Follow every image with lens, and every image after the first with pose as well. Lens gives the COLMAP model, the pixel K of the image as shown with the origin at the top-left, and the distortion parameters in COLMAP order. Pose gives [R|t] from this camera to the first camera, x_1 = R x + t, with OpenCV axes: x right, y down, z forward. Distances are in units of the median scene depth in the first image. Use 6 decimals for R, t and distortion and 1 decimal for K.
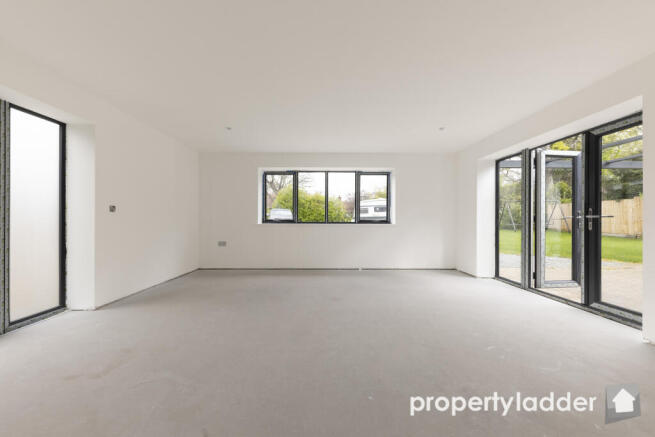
lens RADIAL K [[225.7, 0, 325.5], [0, 225.7, 217.0], [0, 0, 1]] dist [-0.000662, -0.000450]
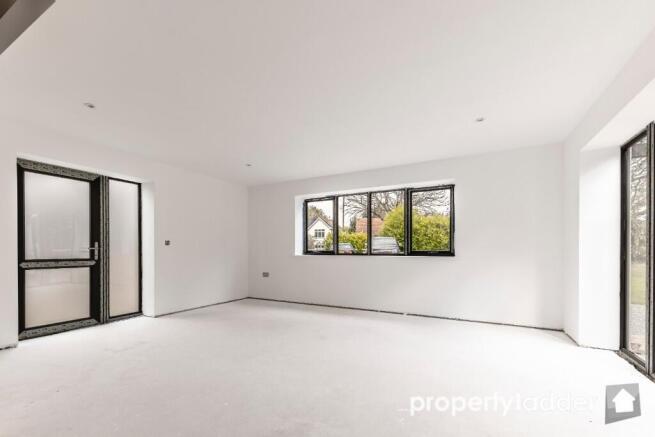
lens RADIAL K [[288.0, 0, 323.7], [0, 288.0, 252.0], [0, 0, 1]] dist [-0.002266, 0.000150]
pose [[0.872163, 0.000197, -0.489216, 0.390179], [0.008323, 0.999849, 0.015240, -0.001035], [0.489145, -0.017364, 0.872030, -0.007909]]
